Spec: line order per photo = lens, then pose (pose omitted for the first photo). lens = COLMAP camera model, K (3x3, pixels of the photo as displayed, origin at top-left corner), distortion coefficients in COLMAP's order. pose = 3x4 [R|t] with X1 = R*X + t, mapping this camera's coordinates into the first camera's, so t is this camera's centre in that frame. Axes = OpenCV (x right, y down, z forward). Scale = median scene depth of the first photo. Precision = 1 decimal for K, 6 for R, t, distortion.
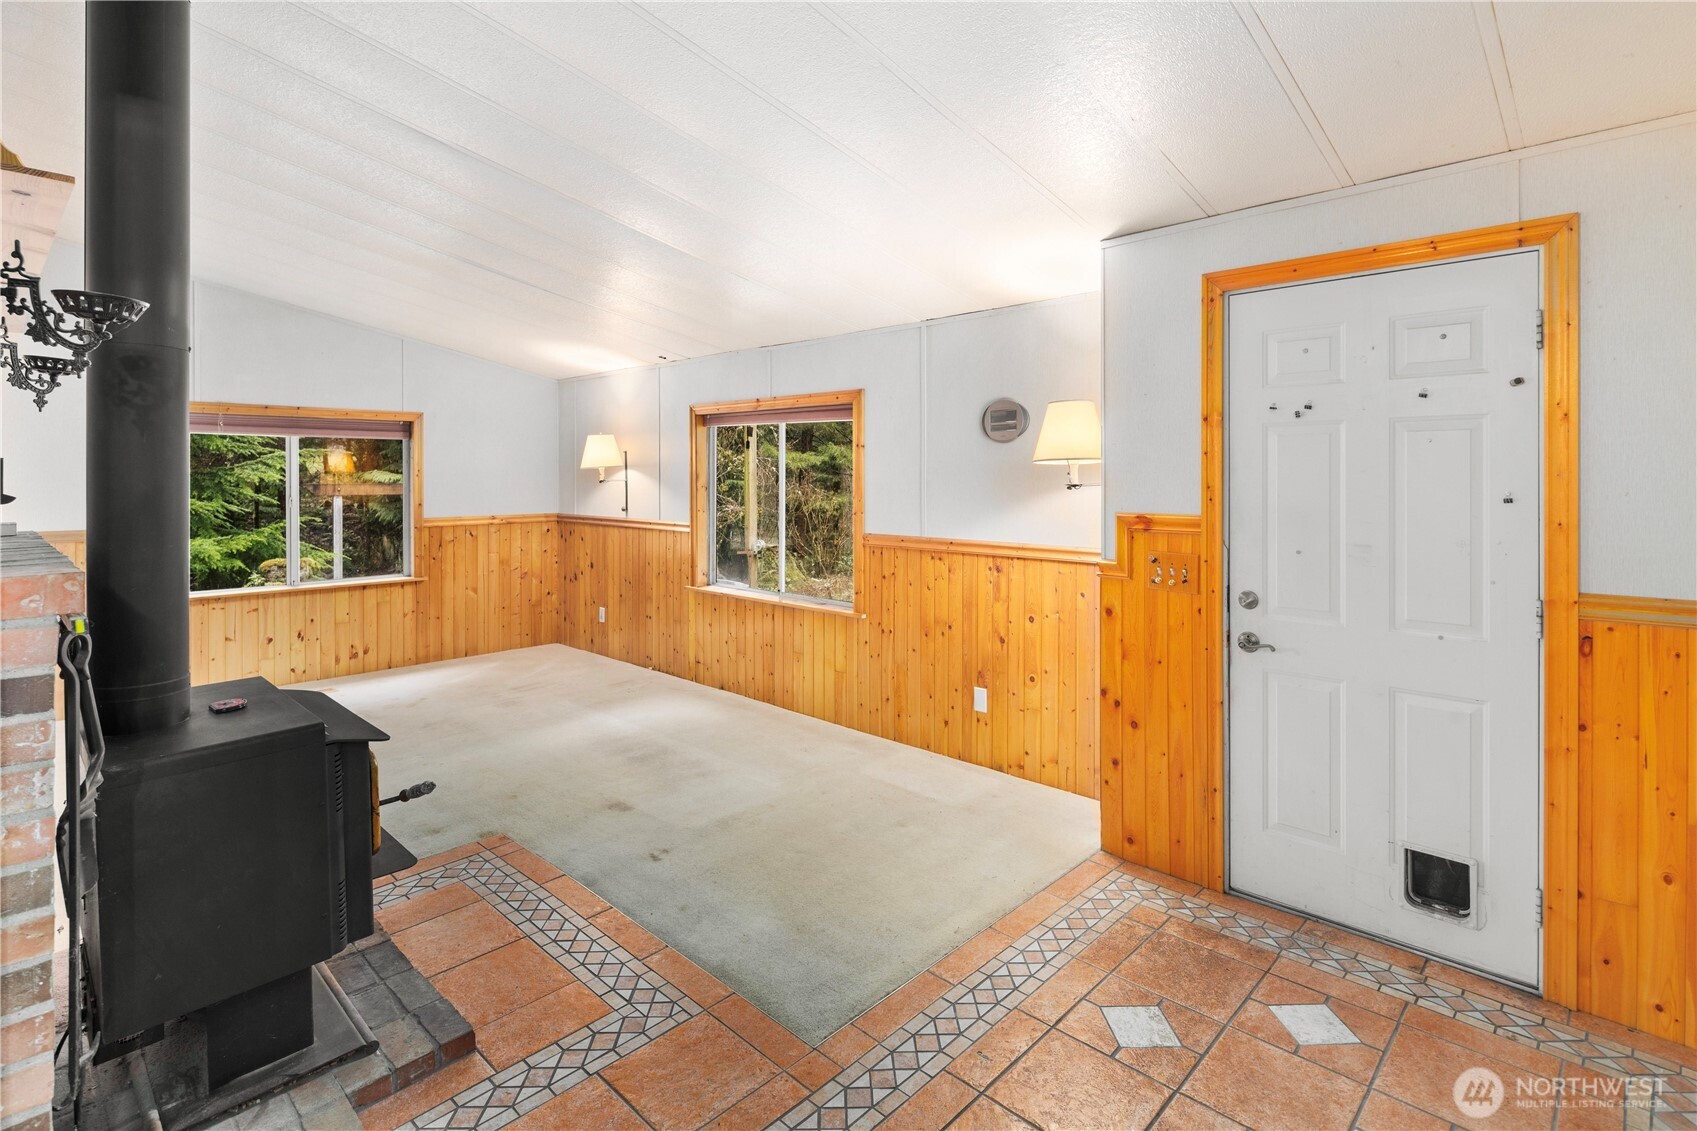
lens RADIAL K [[829.0, 0, 847.9], [0, 829.0, 477.7], [0, 0, 1]] dist [-0.001419, -0.000693]
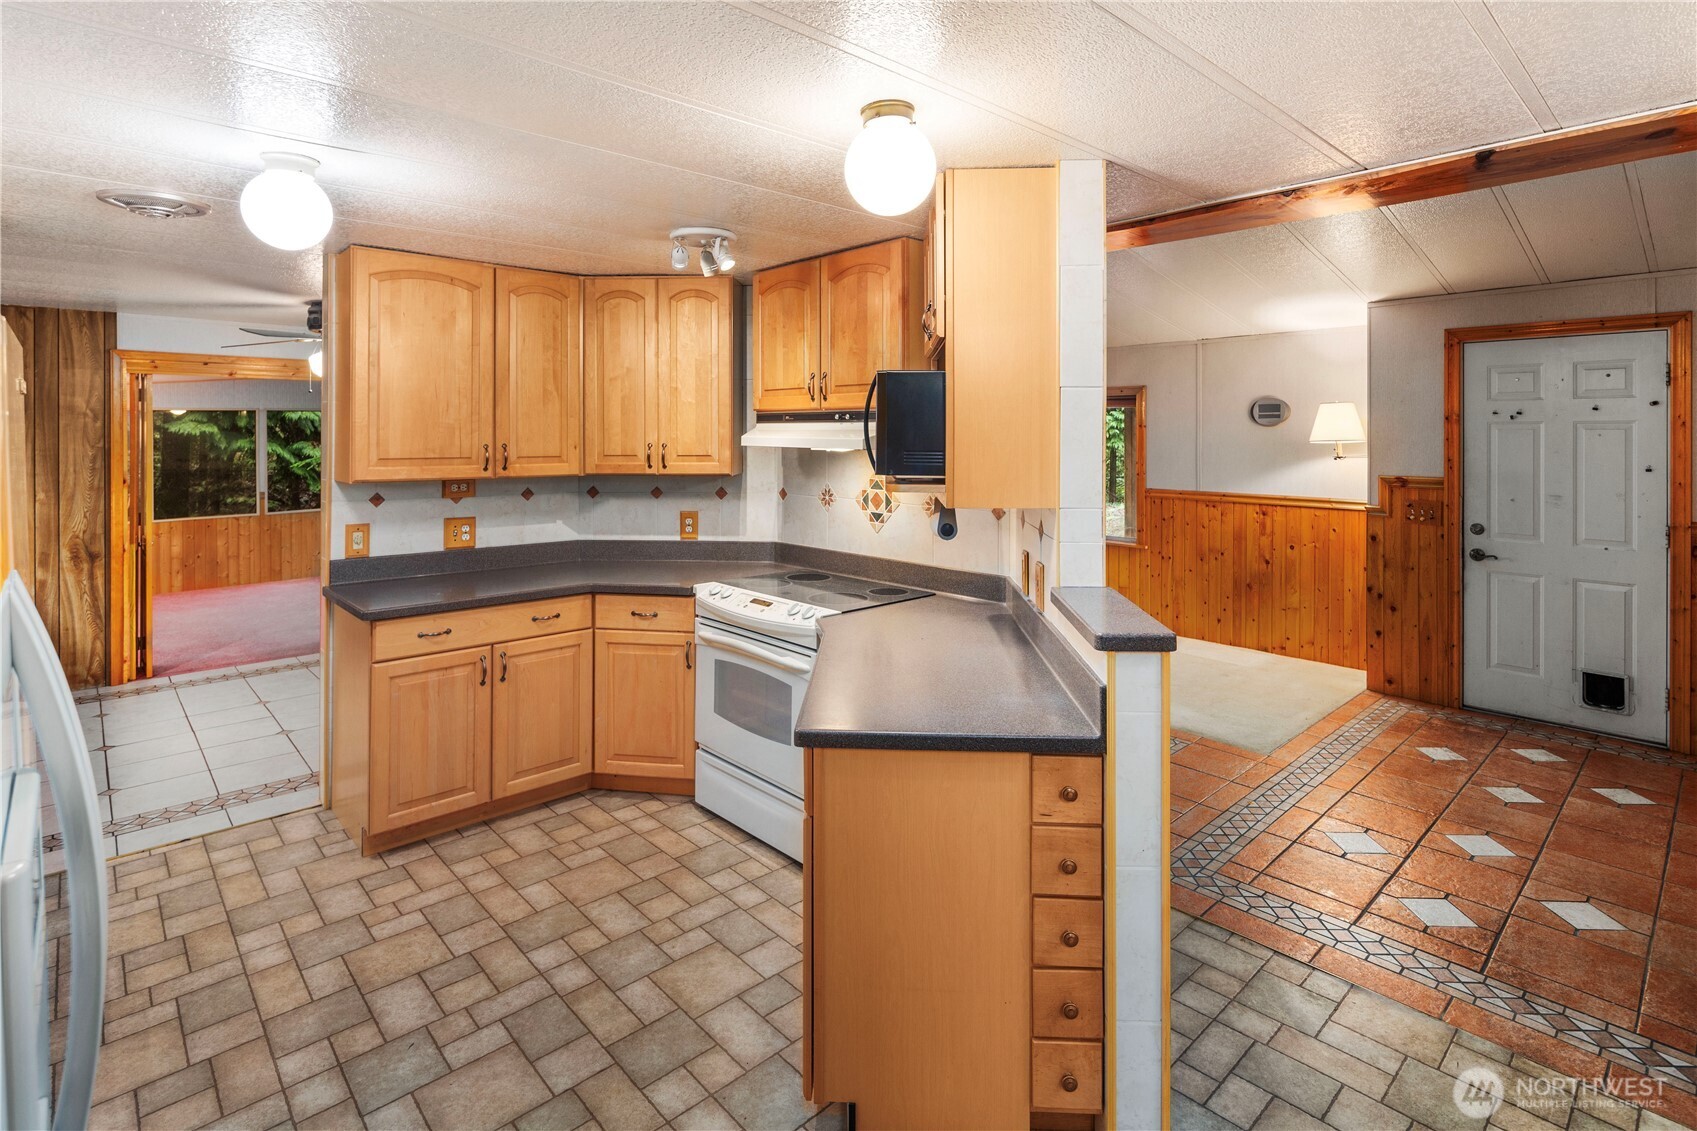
lens RADIAL K [[839.2, 0, 841.7], [0, 839.2, 434.9], [0, 0, 1]] dist [0.000399, -0.001137]
pose [[0.997837, -0.001078, -0.065730, -0.648807], [0.001179, 0.999998, 0.001499, -0.042268], [0.065728, -0.001573, 0.997836, -0.726249]]
